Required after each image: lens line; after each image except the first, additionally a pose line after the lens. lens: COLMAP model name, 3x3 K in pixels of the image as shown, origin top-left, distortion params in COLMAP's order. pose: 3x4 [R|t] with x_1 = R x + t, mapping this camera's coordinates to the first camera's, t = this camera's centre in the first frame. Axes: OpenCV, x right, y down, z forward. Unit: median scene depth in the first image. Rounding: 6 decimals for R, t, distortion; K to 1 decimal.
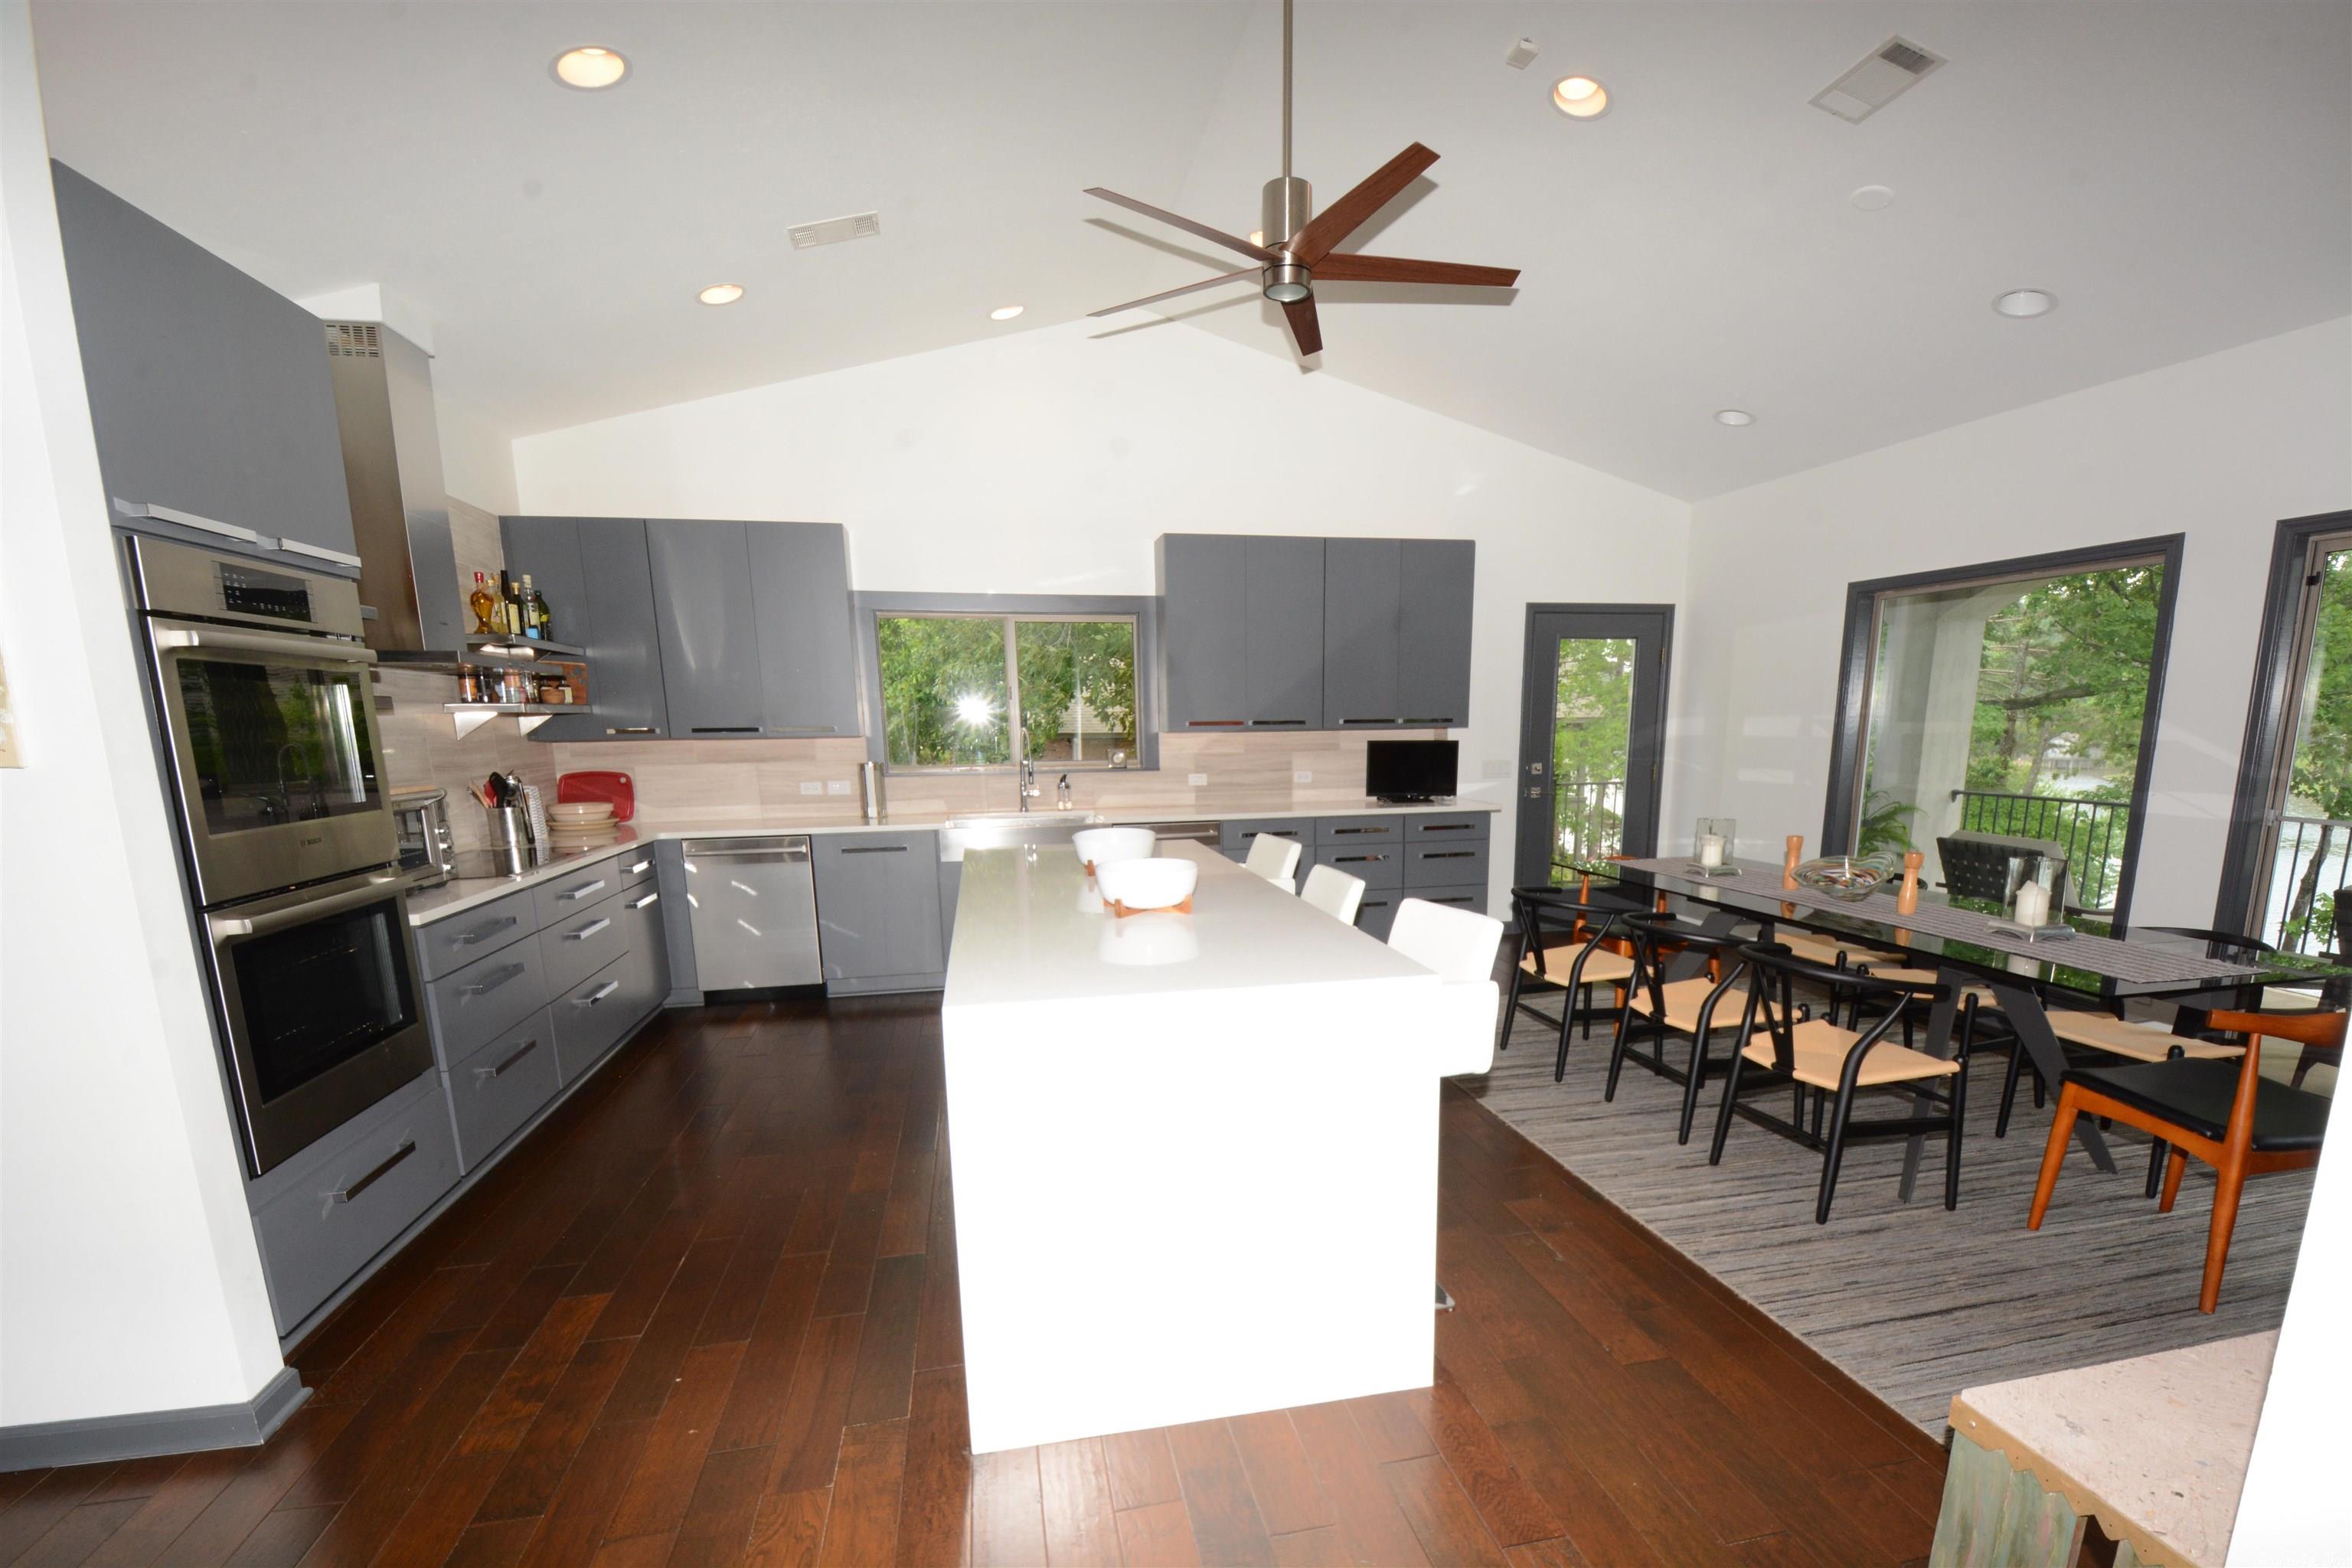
lens RADIAL K [[1044.1, 0, 1176.0], [0, 1044.1, 784.0], [0, 0, 1]] dist [0.000281, 0.000025]
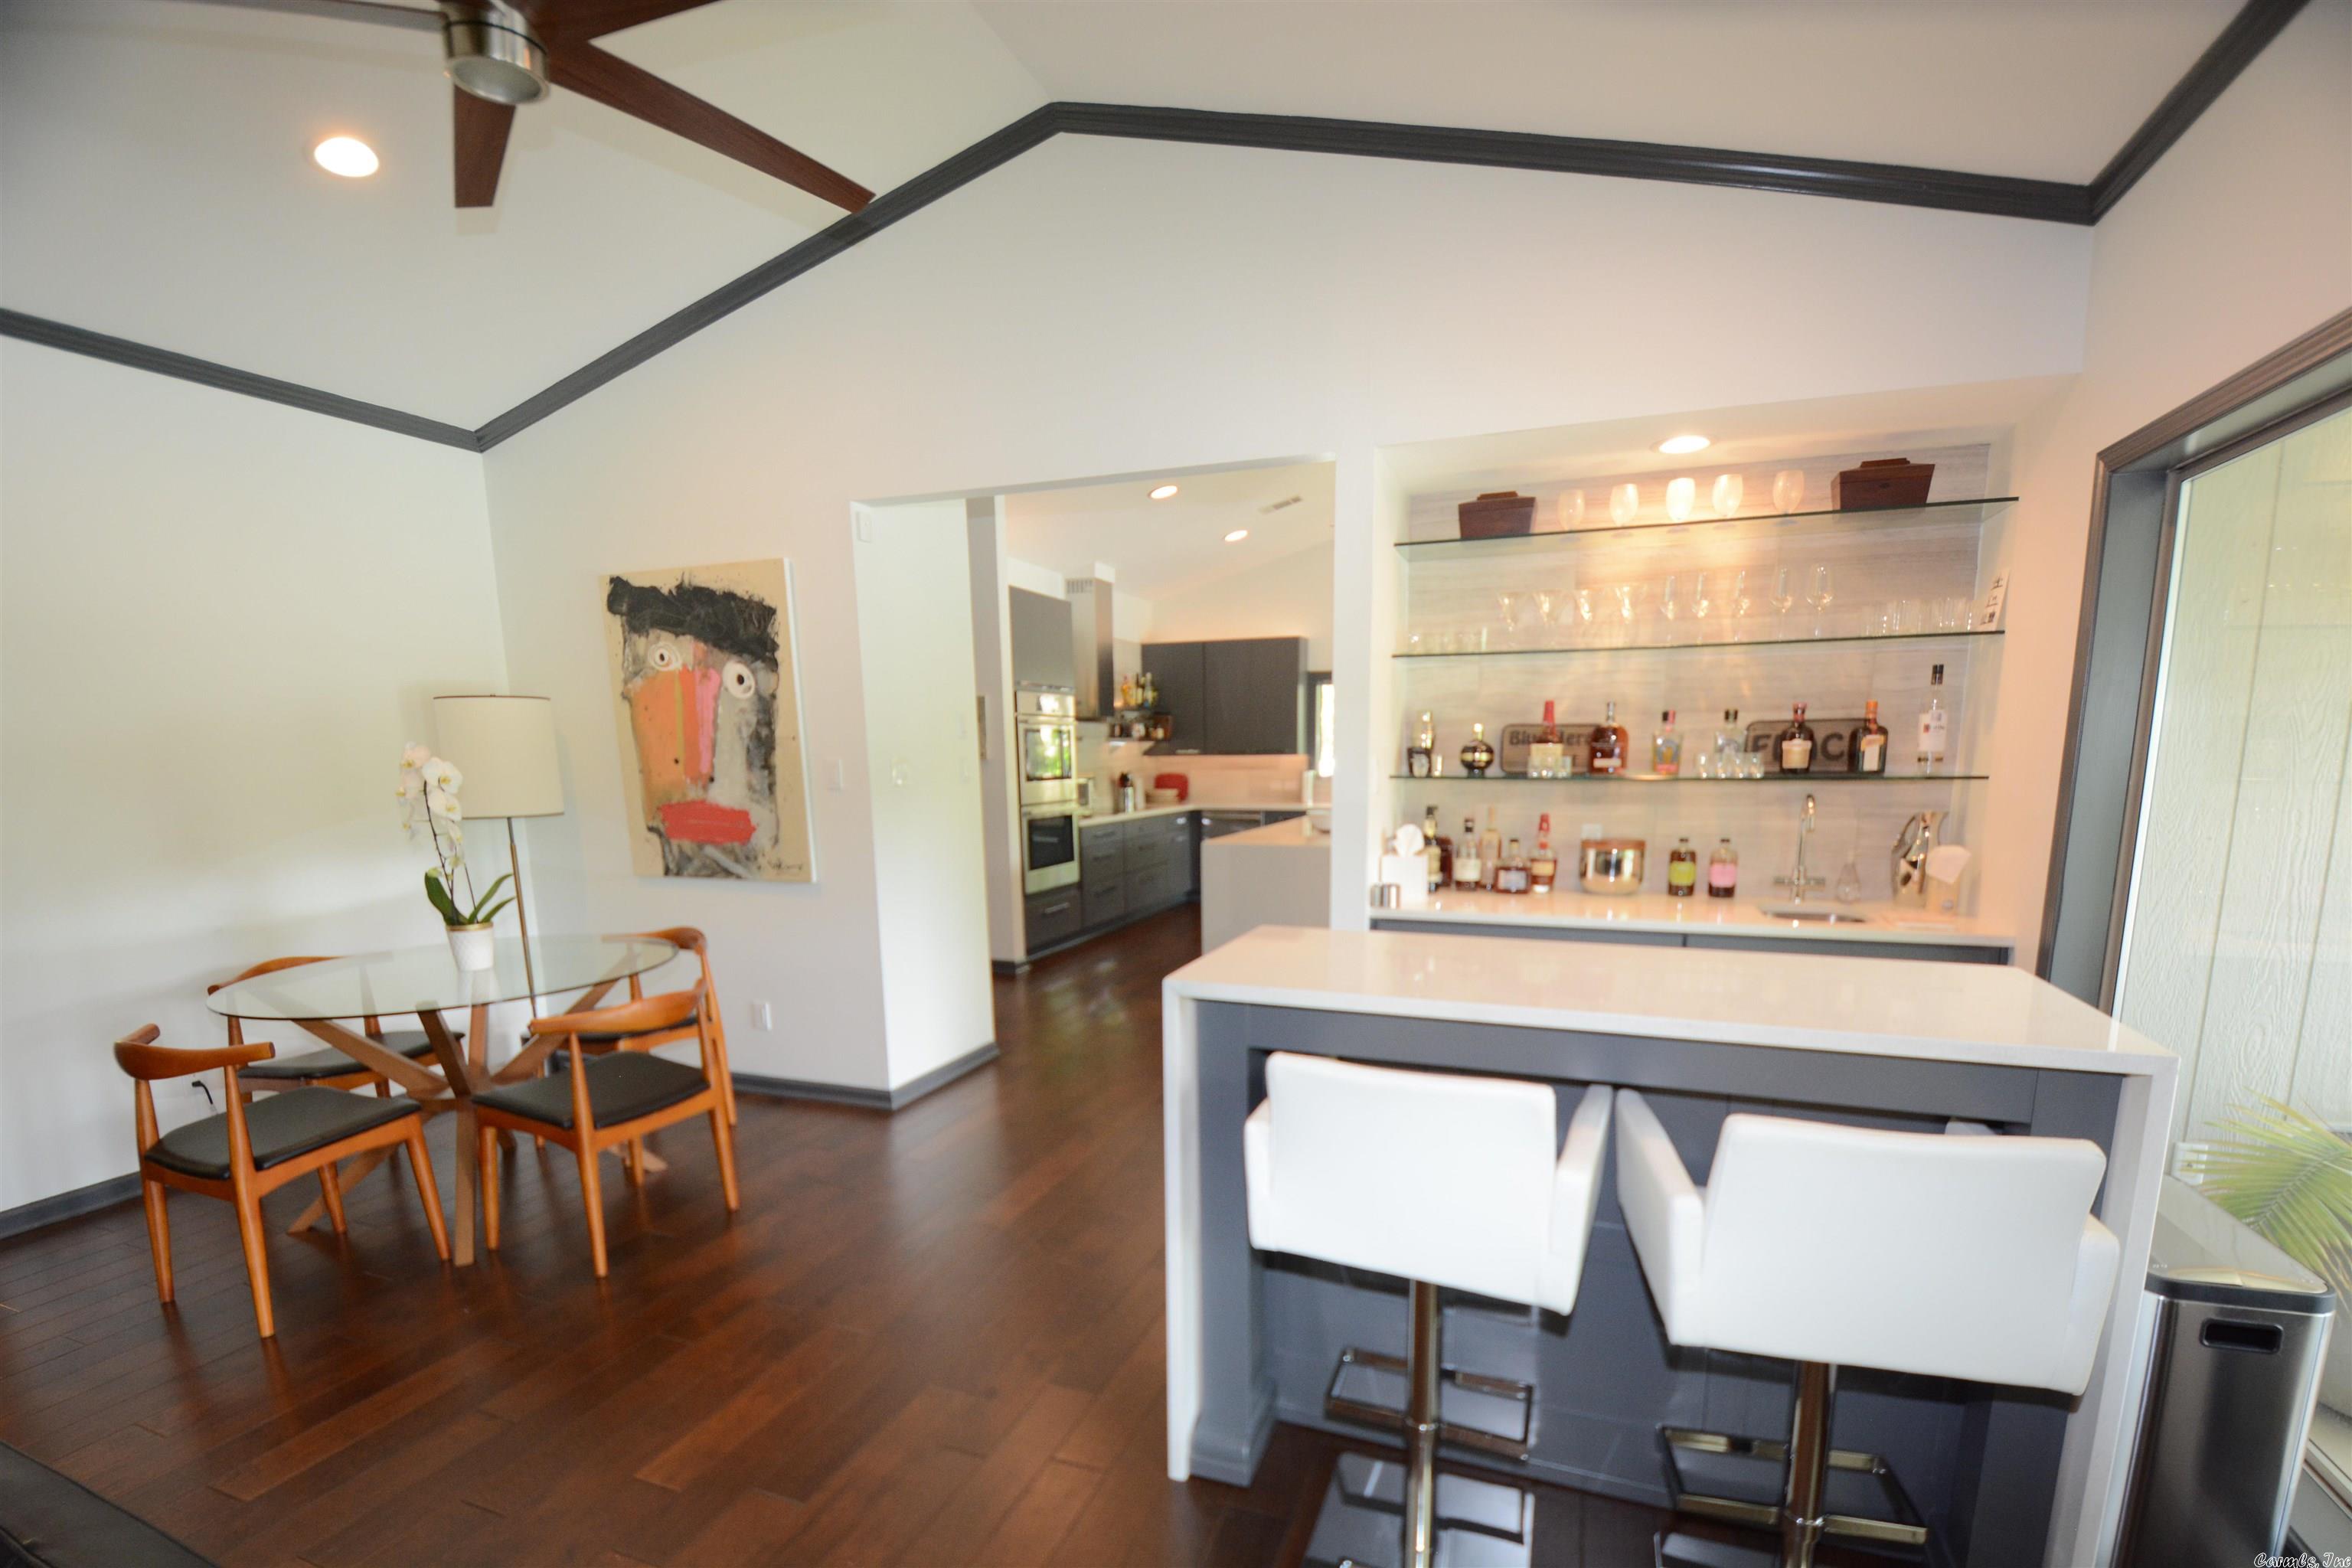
lens RADIAL K [[1044.1, 0, 1176.0], [0, 1044.1, 784.0], [0, 0, 1]] dist [0.000281, 0.000025]
pose [[0.846351, 0.042982, -0.530888, 0.521788], [-0.044915, 0.998948, 0.009273, -0.009177], [0.530728, 0.015997, 0.847391, -0.696742]]
